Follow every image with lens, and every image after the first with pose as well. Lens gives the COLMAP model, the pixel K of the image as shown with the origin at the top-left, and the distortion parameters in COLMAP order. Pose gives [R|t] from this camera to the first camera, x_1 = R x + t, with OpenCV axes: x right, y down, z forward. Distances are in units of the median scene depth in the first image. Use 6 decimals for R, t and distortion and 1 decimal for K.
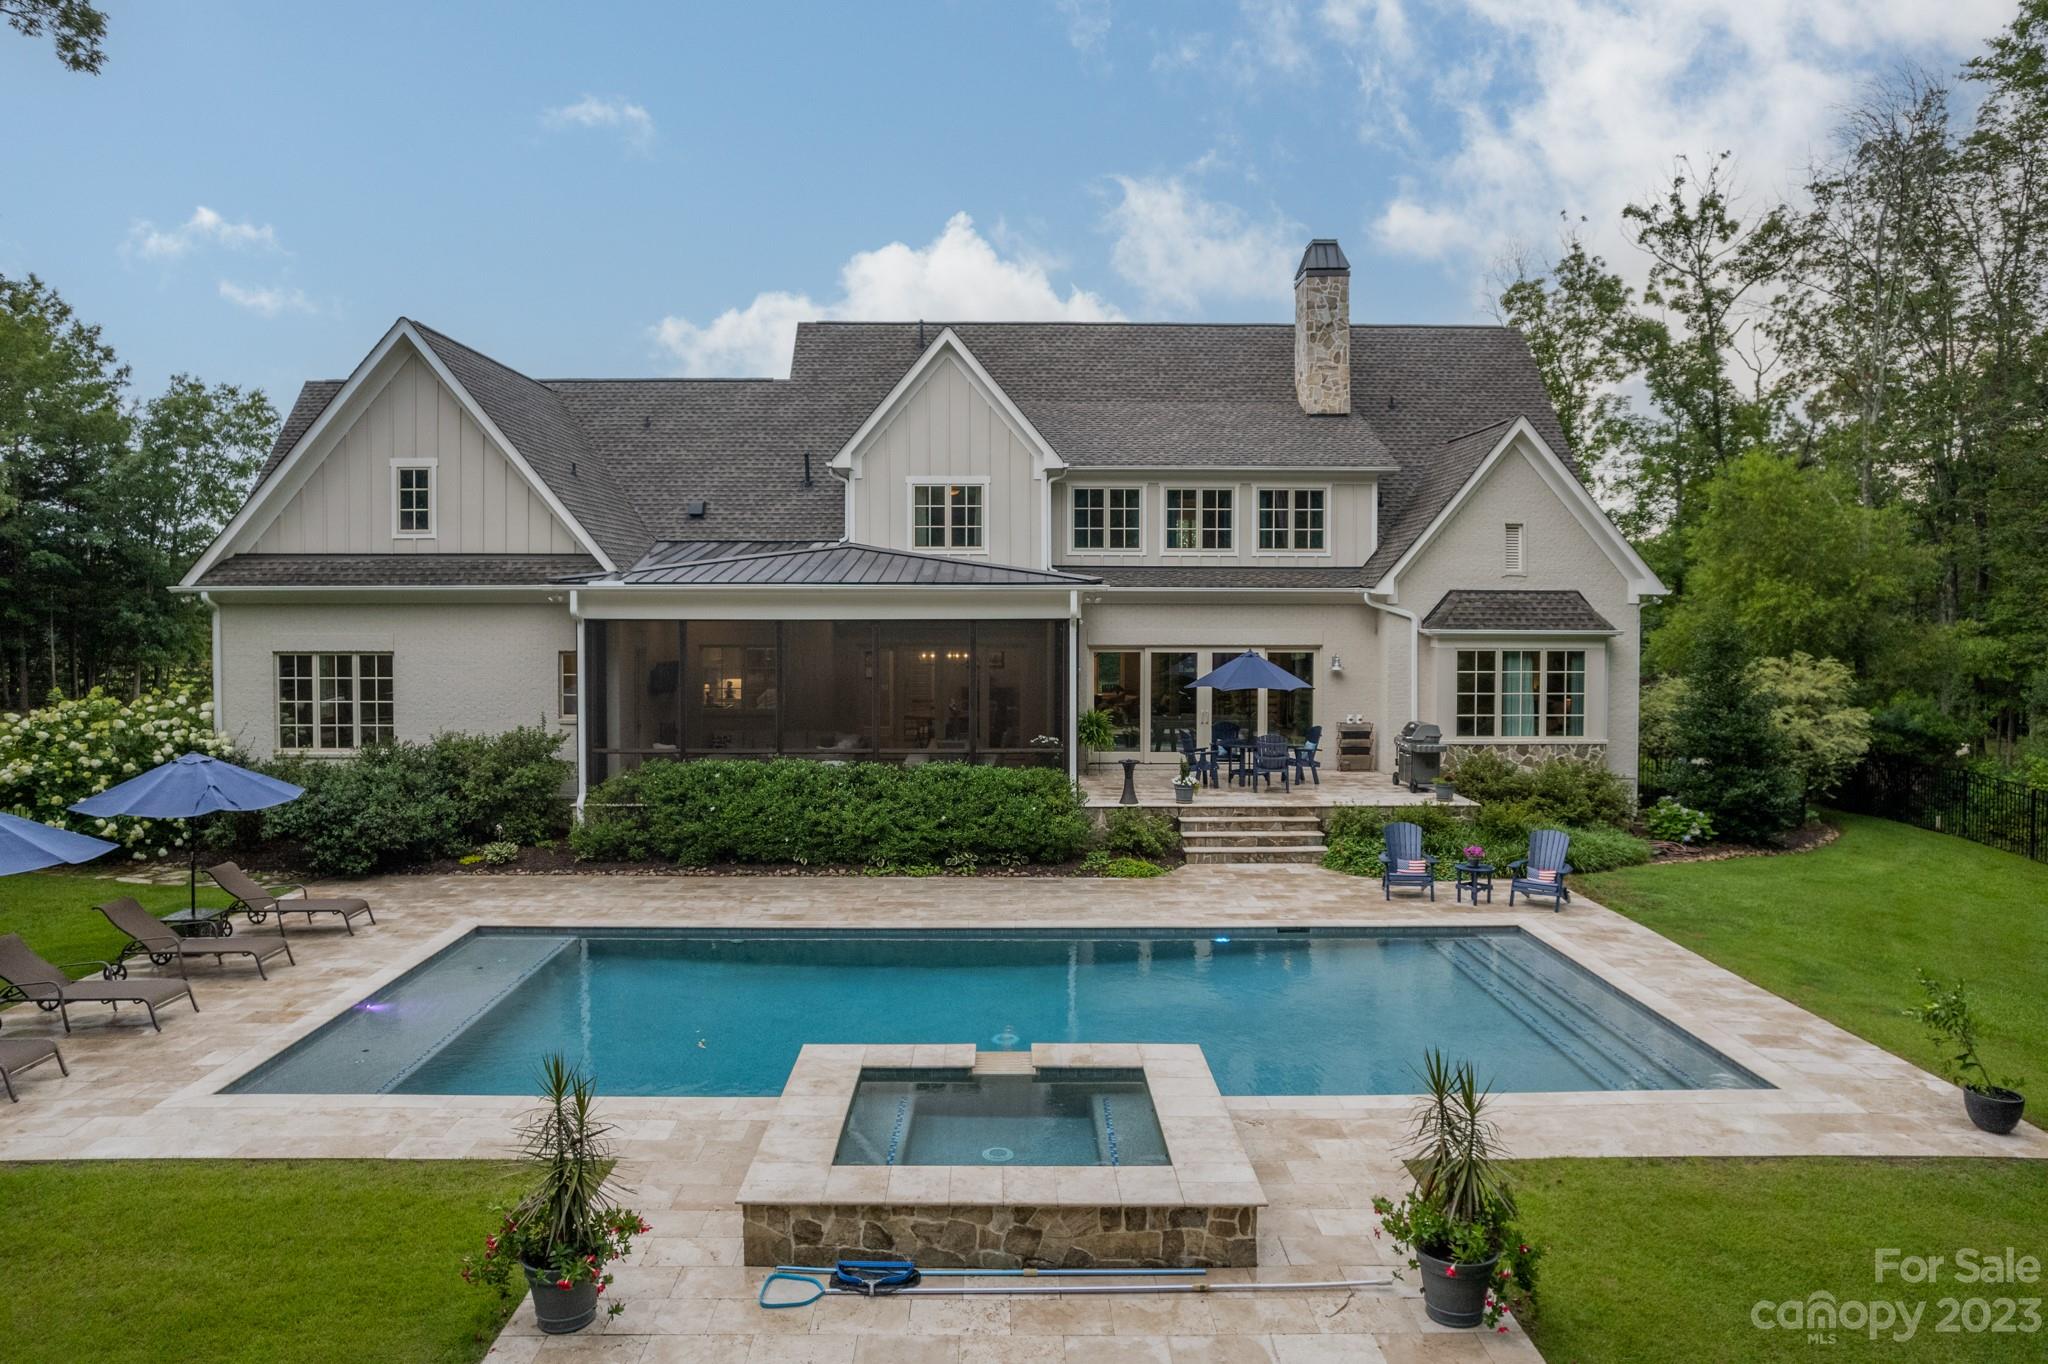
lens RADIAL K [[1339.9, 0, 1025.7], [0, 1339.9, 634.6], [0, 0, 1]] dist [-0.067707, 0.061590]
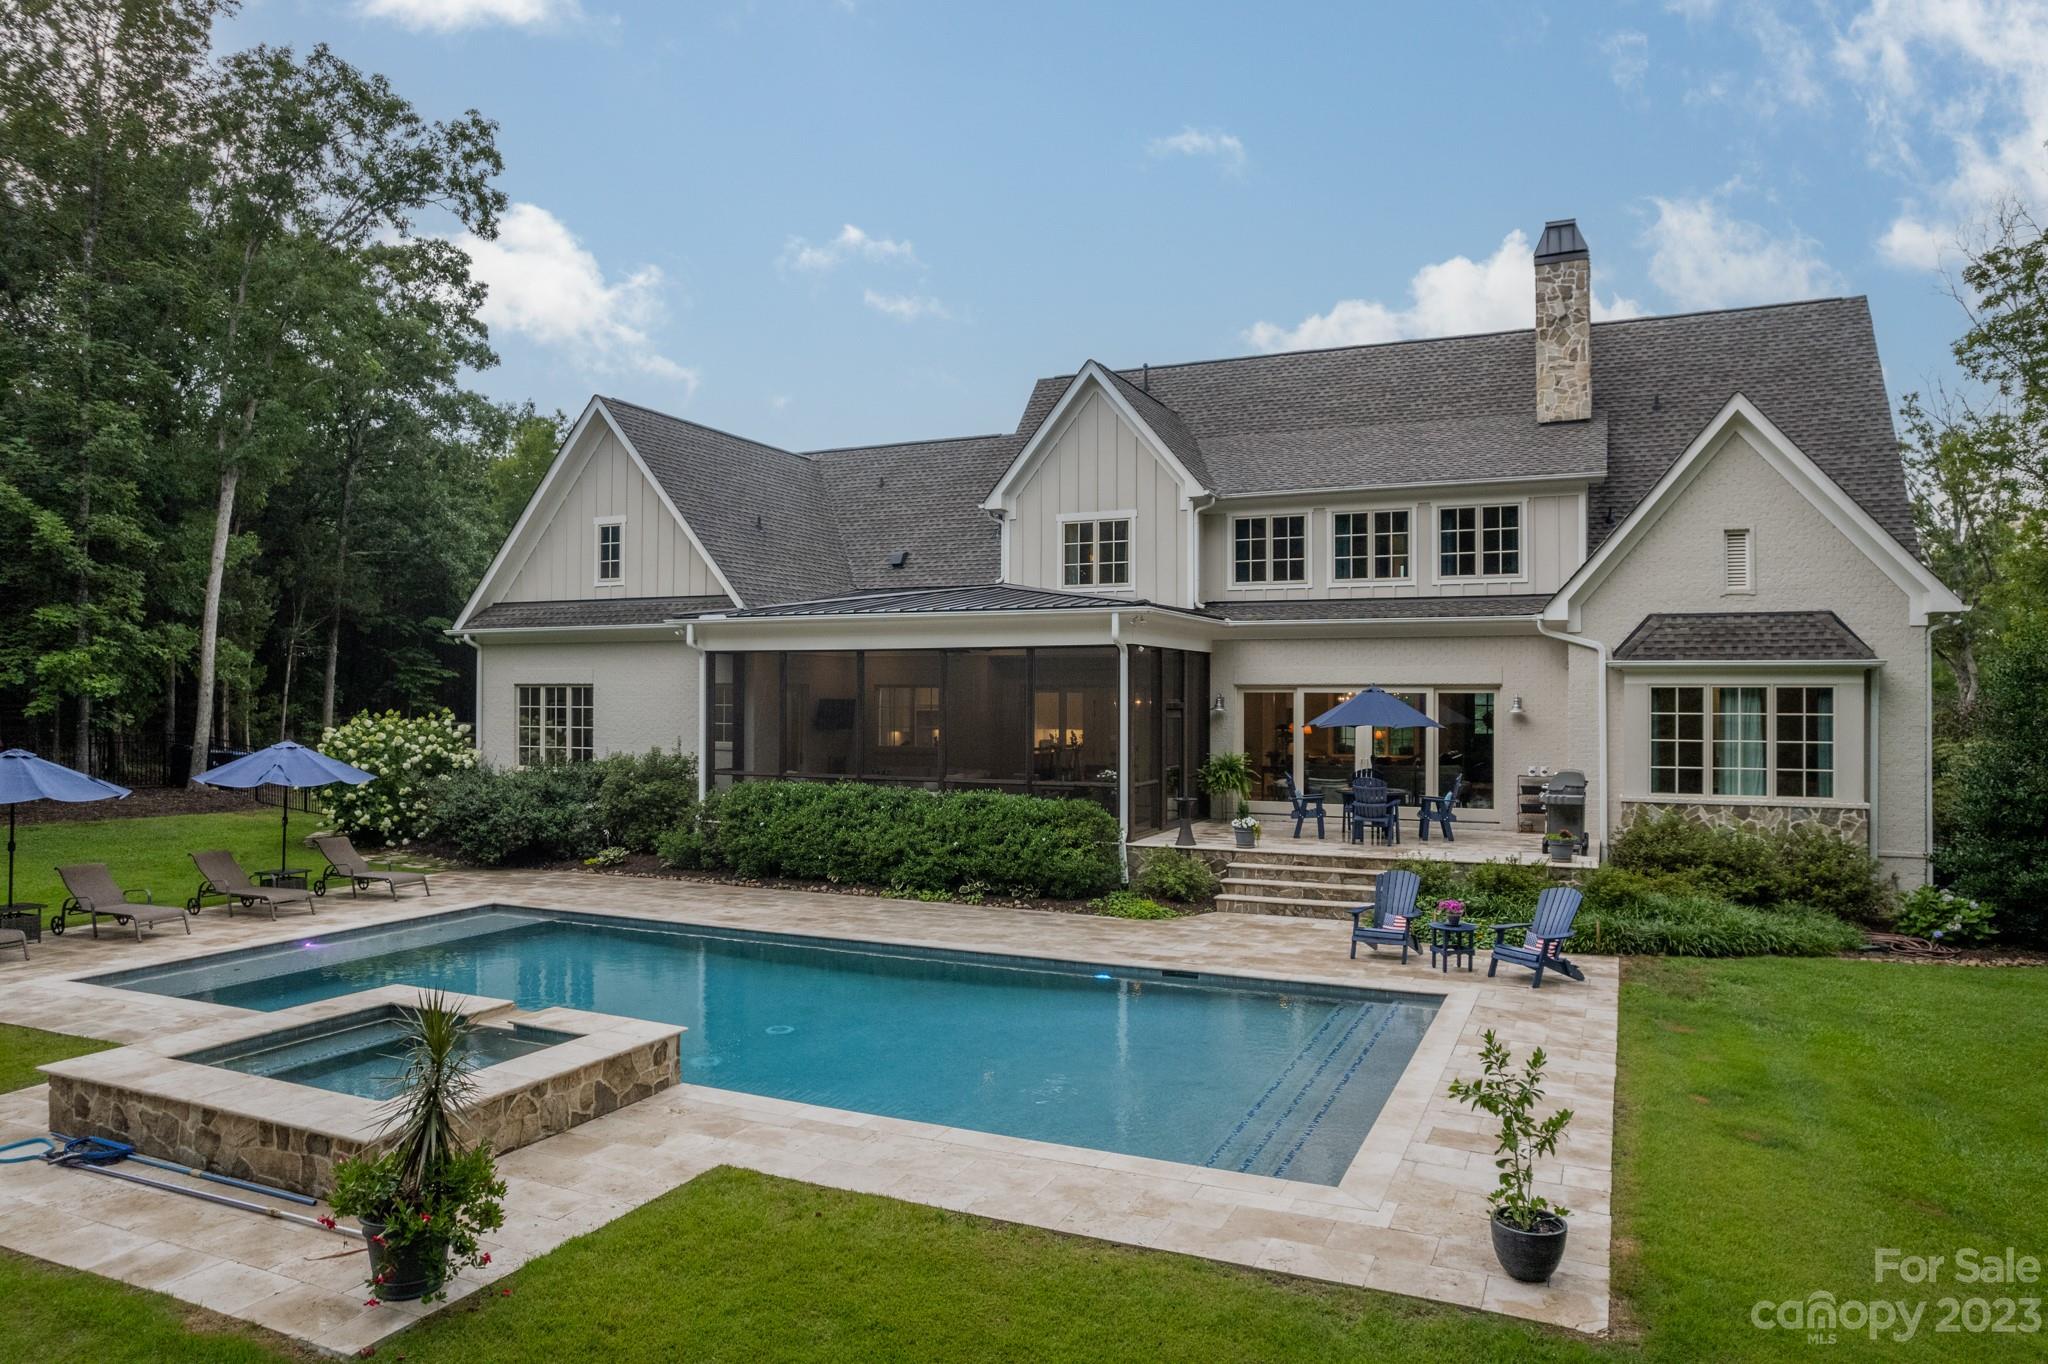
lens RADIAL K [[1324.1, 0, 1024.0], [0, 1324.1, 682.0], [0, 0, 1]] dist [-0.071325, 0.054639]
pose [[0.901739, -0.003193, -0.432268, 0.323095], [-0.012783, 0.999338, -0.034047, 0.040883], [0.432091, 0.036227, 0.901102, 0.115428]]
